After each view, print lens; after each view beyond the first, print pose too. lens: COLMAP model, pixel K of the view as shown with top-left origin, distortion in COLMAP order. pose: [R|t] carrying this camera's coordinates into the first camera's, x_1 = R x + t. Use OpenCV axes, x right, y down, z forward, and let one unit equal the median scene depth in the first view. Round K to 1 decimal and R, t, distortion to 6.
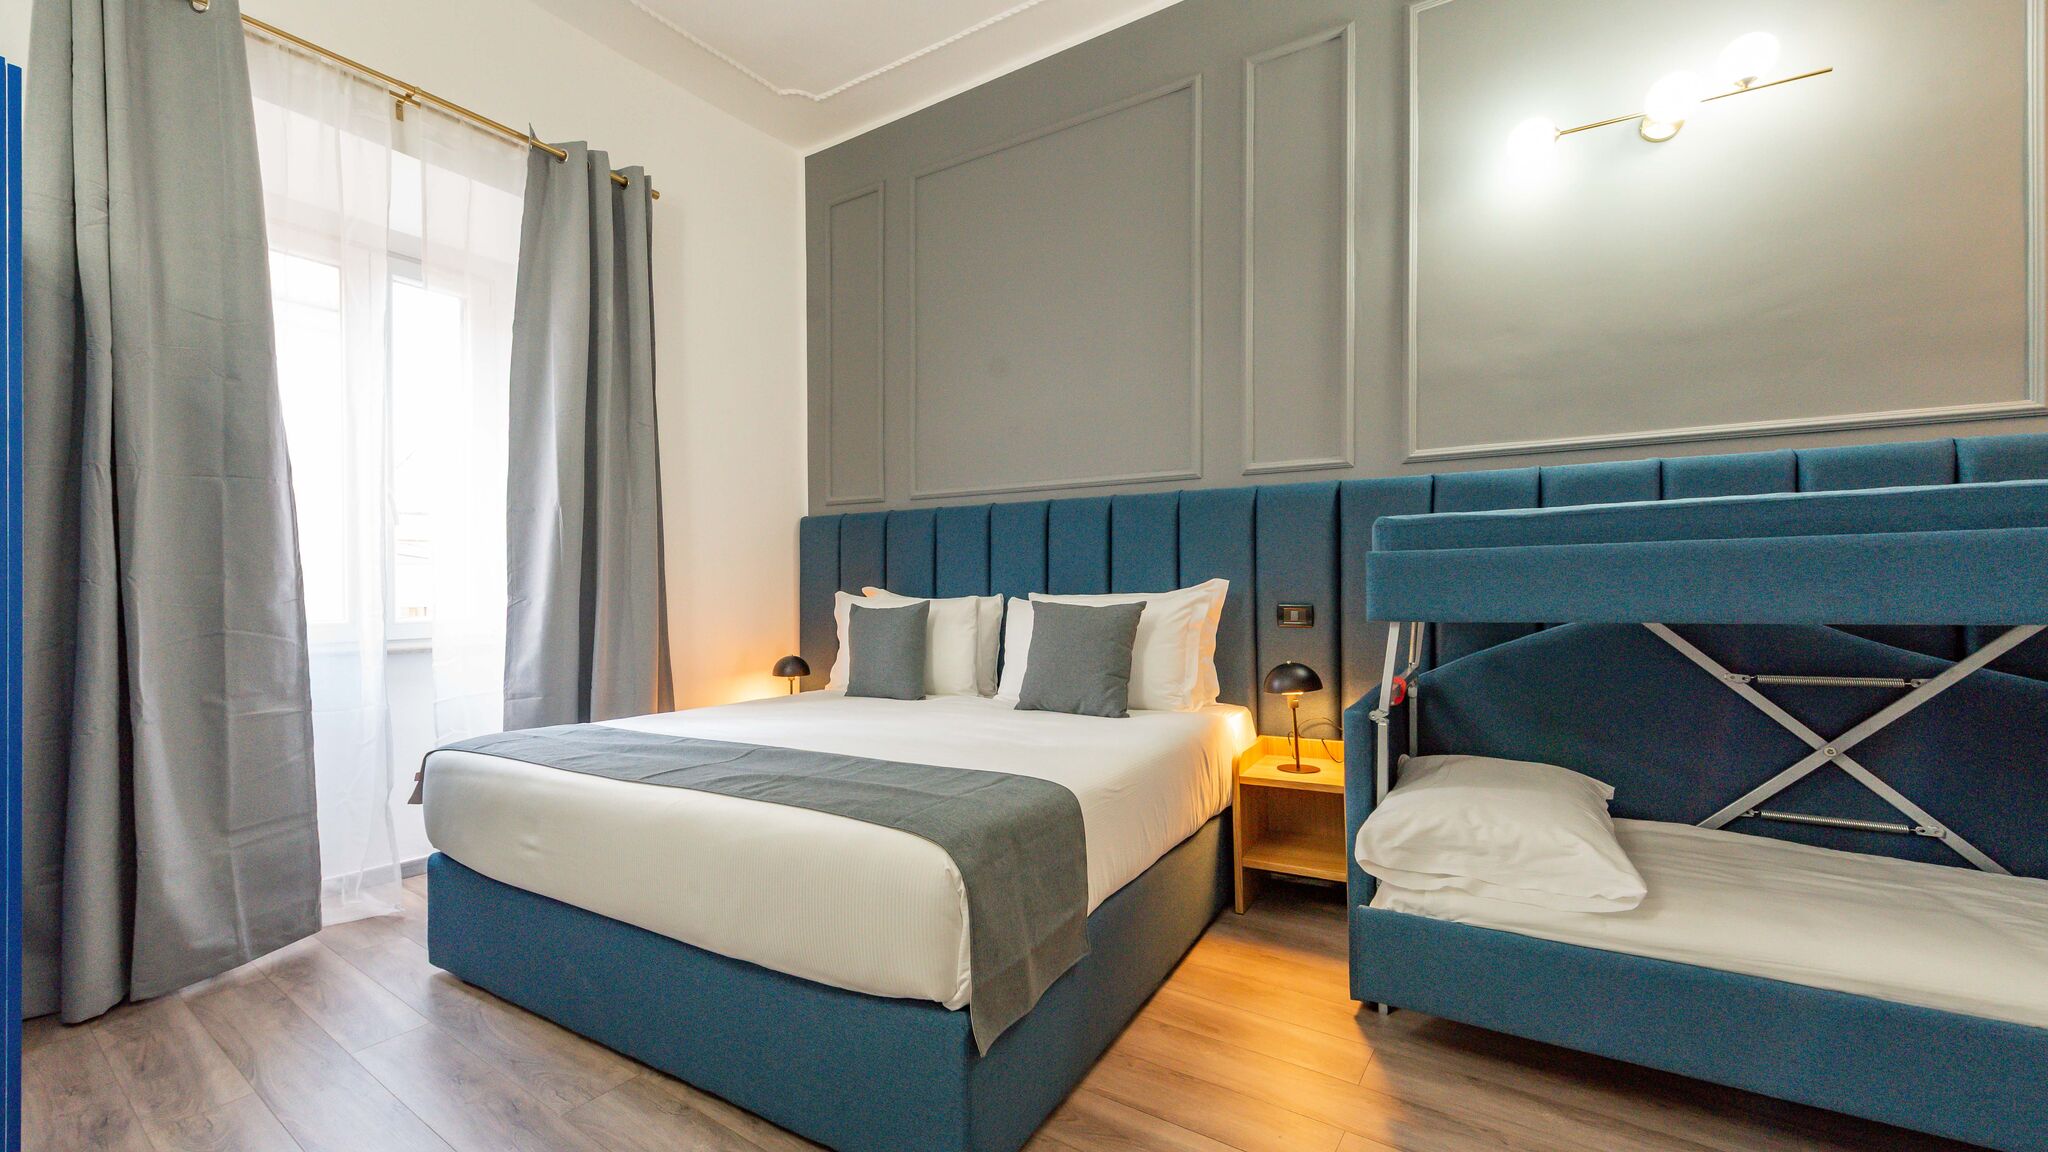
lens RADIAL K [[840.1, 0, 961.4], [0, 840.1, 583.6], [0, 0, 1]] dist [0.001653, -0.000390]
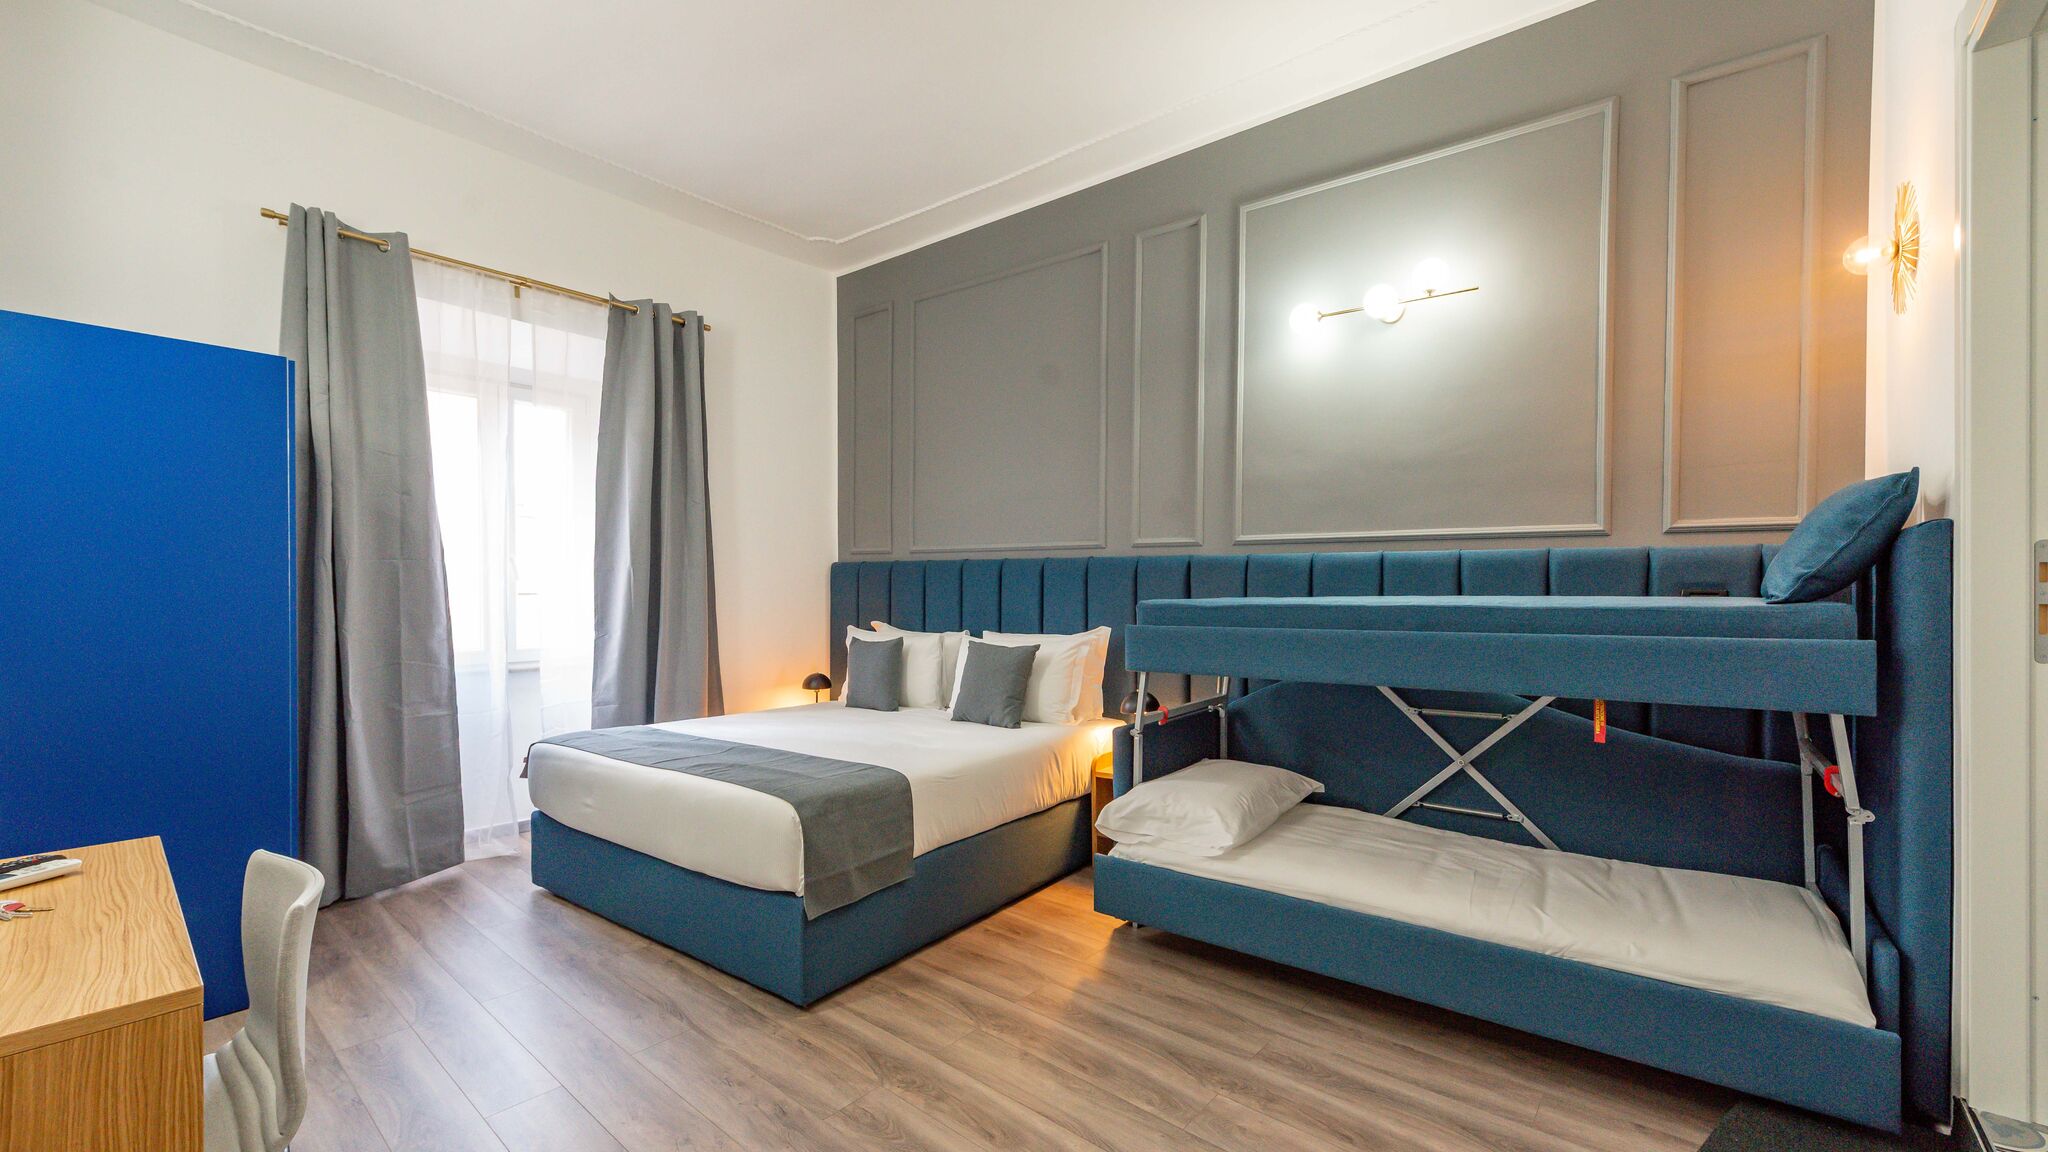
lens RADIAL K [[827.7, 0, 1044.8], [0, 827.7, 595.8], [0, 0, 1]] dist [0.001098, -0.000073]
pose [[0.998702, 0.010263, -0.049894, 0.295990], [-0.009425, 0.999811, 0.017005, -0.082123], [0.050059, -0.016512, 0.998610, -0.358229]]
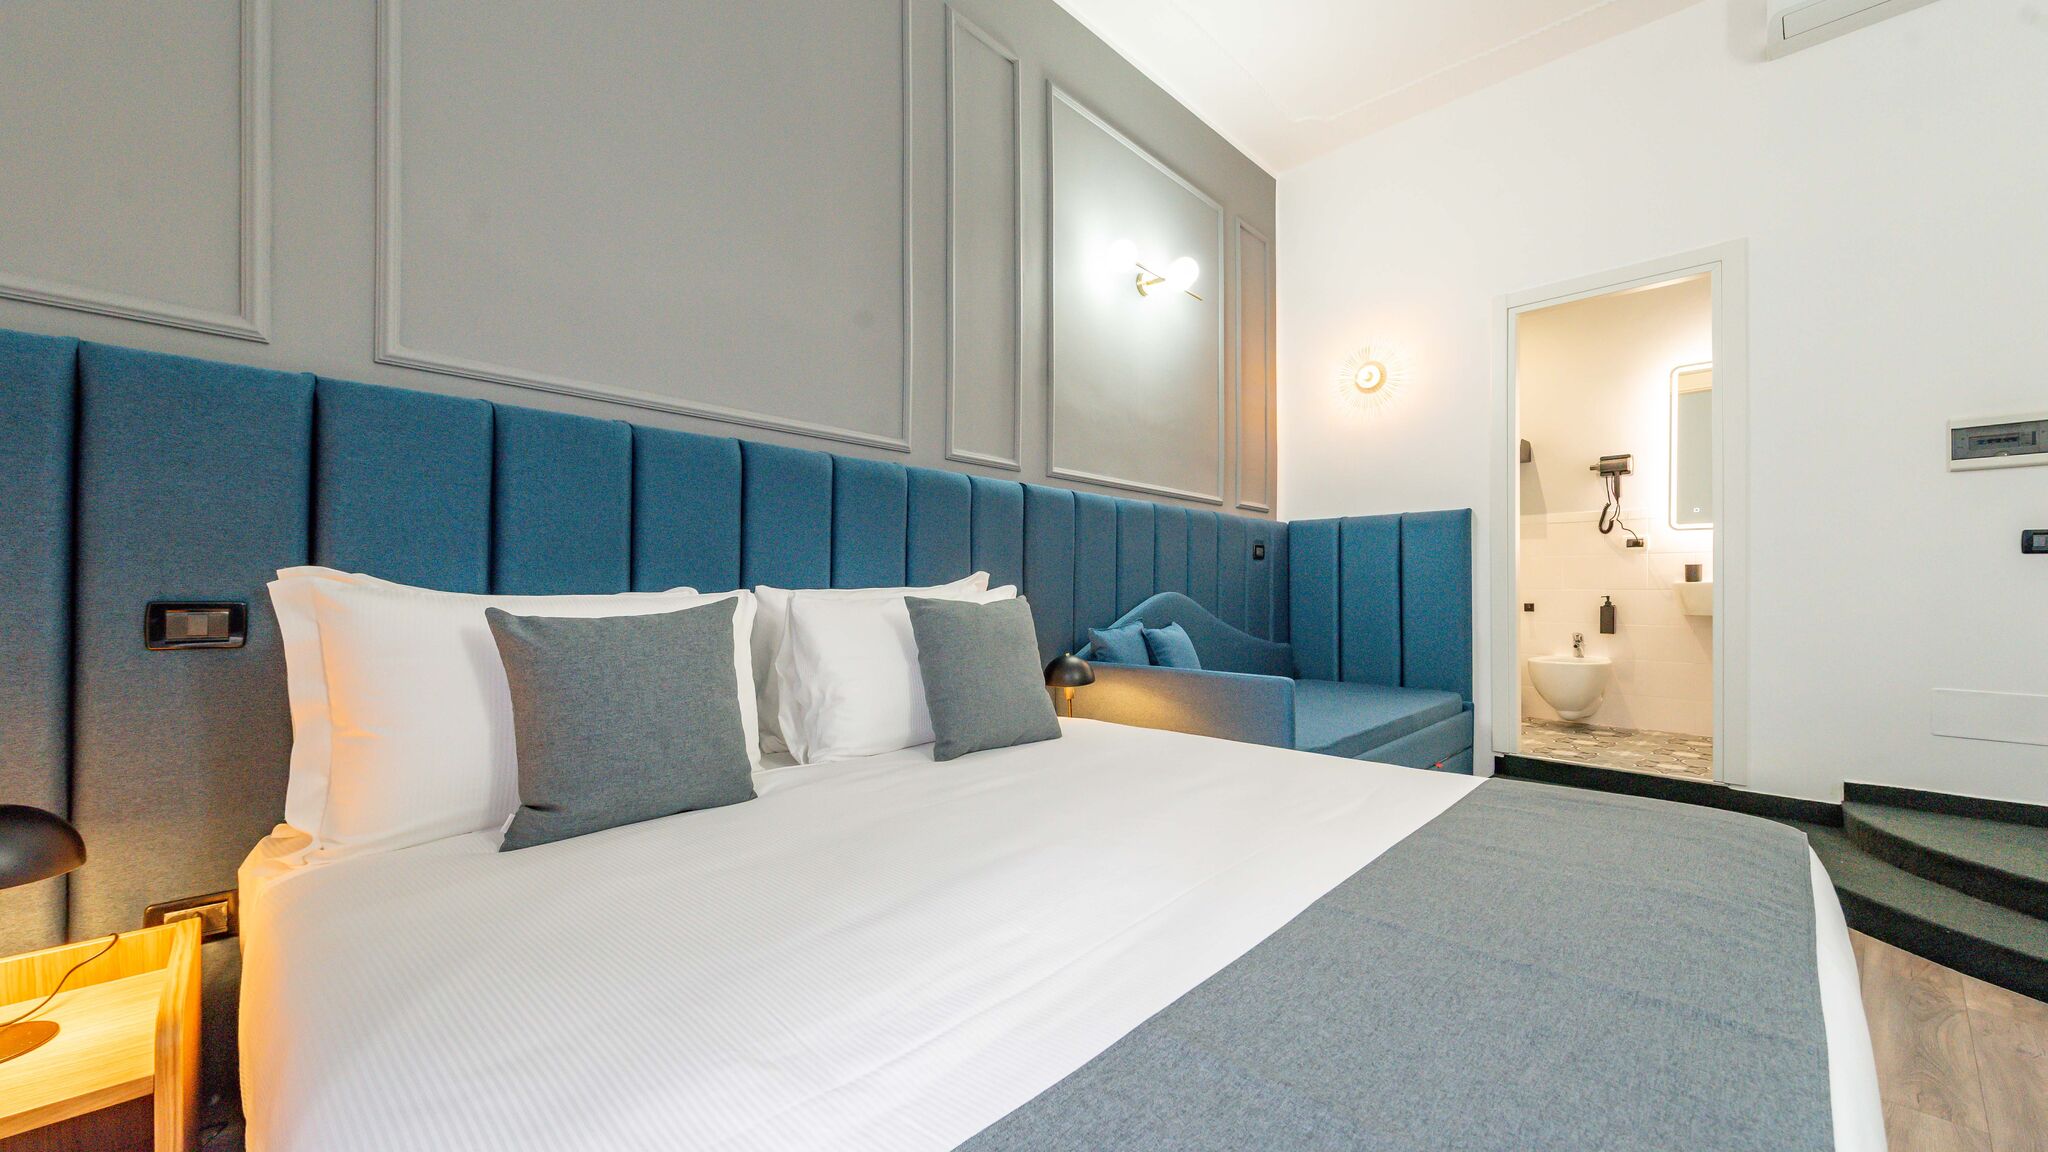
lens RADIAL K [[794.1, 0, 1020.6], [0, 794.1, 586.4], [0, 0, 1]] dist [0.002064, 0.000104]
pose [[0.177101, 0.011729, 0.984123, -0.560794], [-0.003504, 0.999930, -0.011286, 0.020743], [-0.984186, -0.001449, 0.177130, 0.865644]]
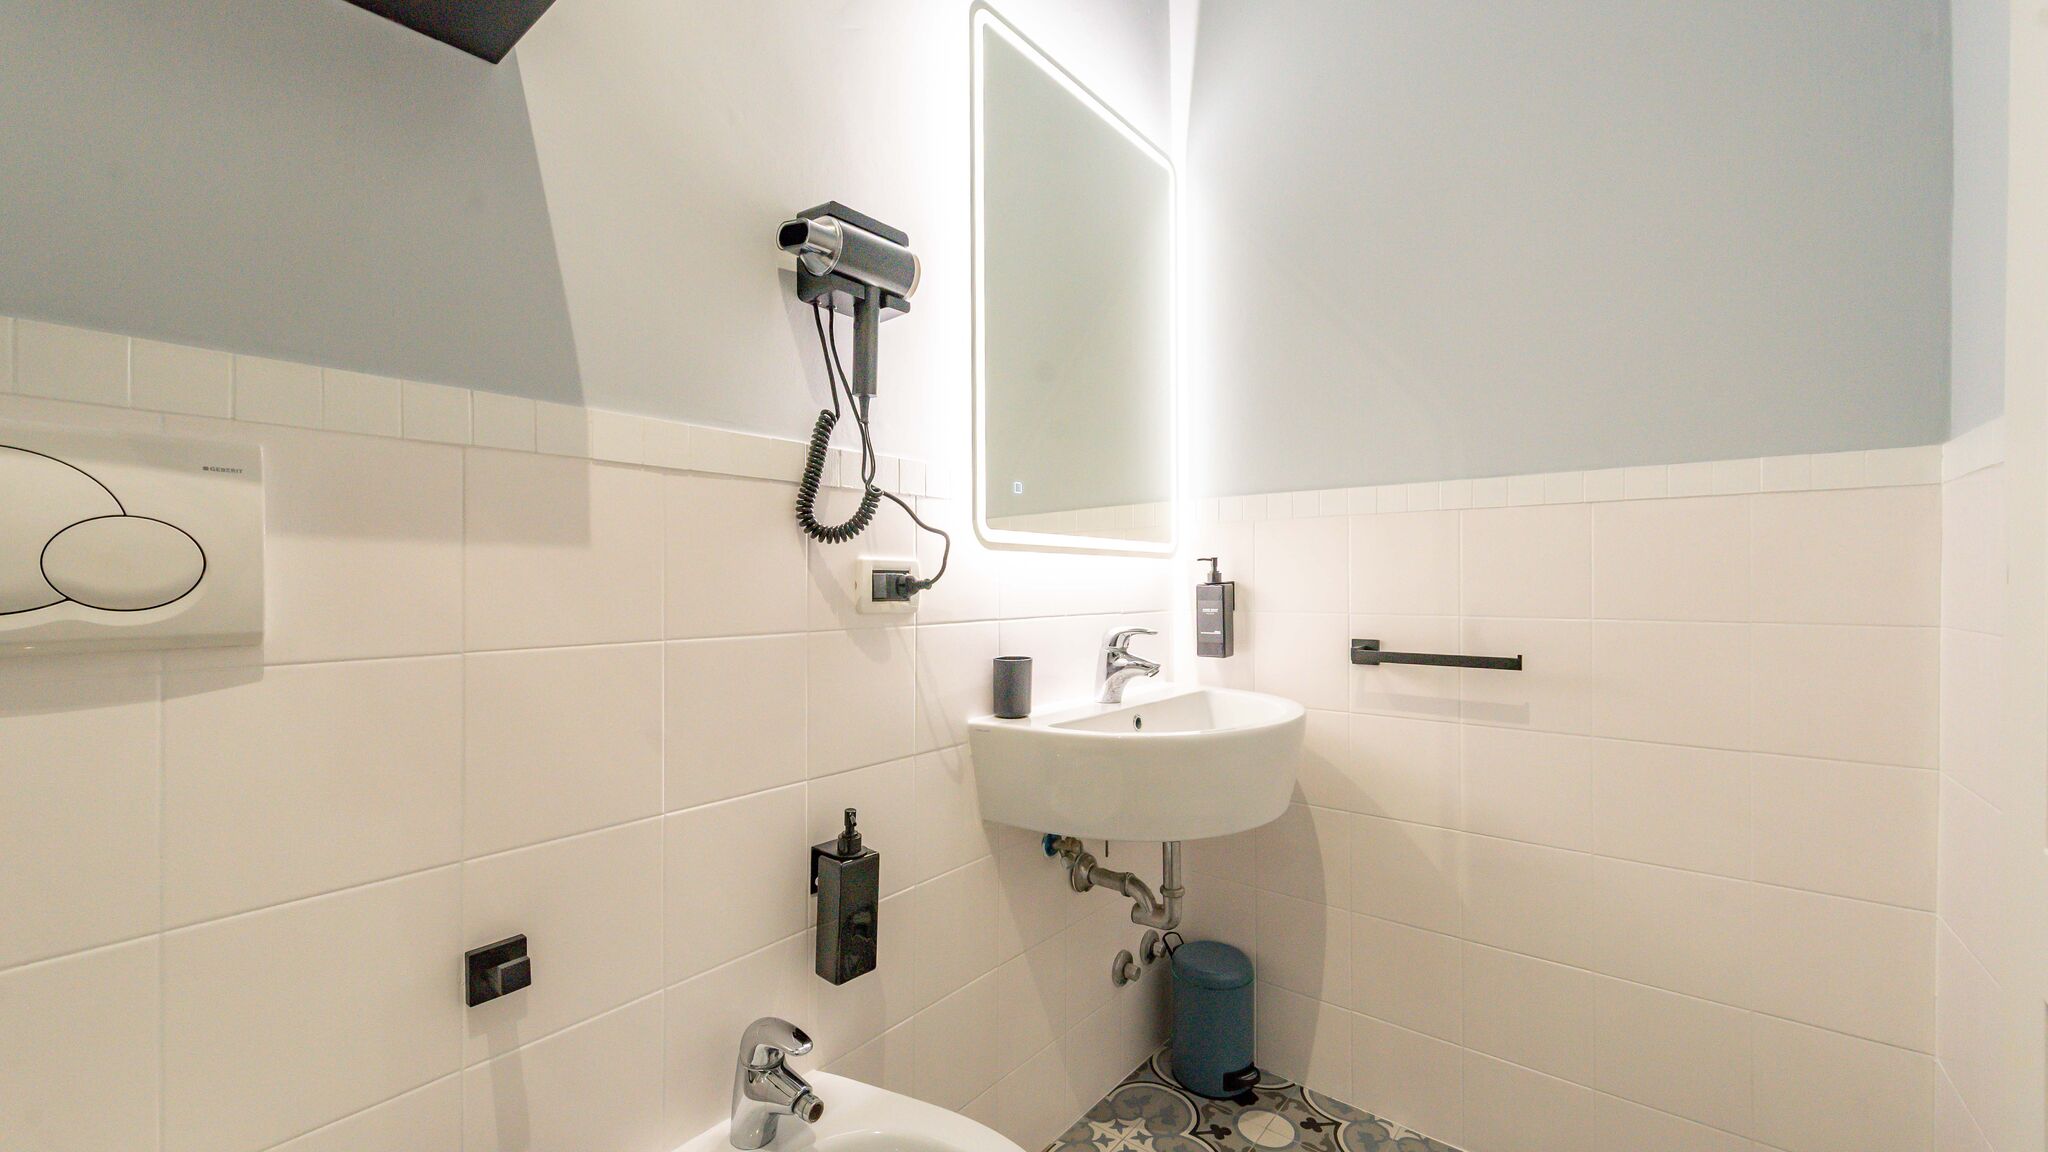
lens RADIAL K [[817.6, 0, 1036.1], [0, 817.6, 585.0], [0, 0, 1]] dist [0.001951, 0.000110]
pose [[-0.999652, 0.015505, 0.021355, 1.159943], [0.015493, 0.999880, -0.000727, -0.088449], [-0.021363, -0.000396, -0.999772, 0.356458]]
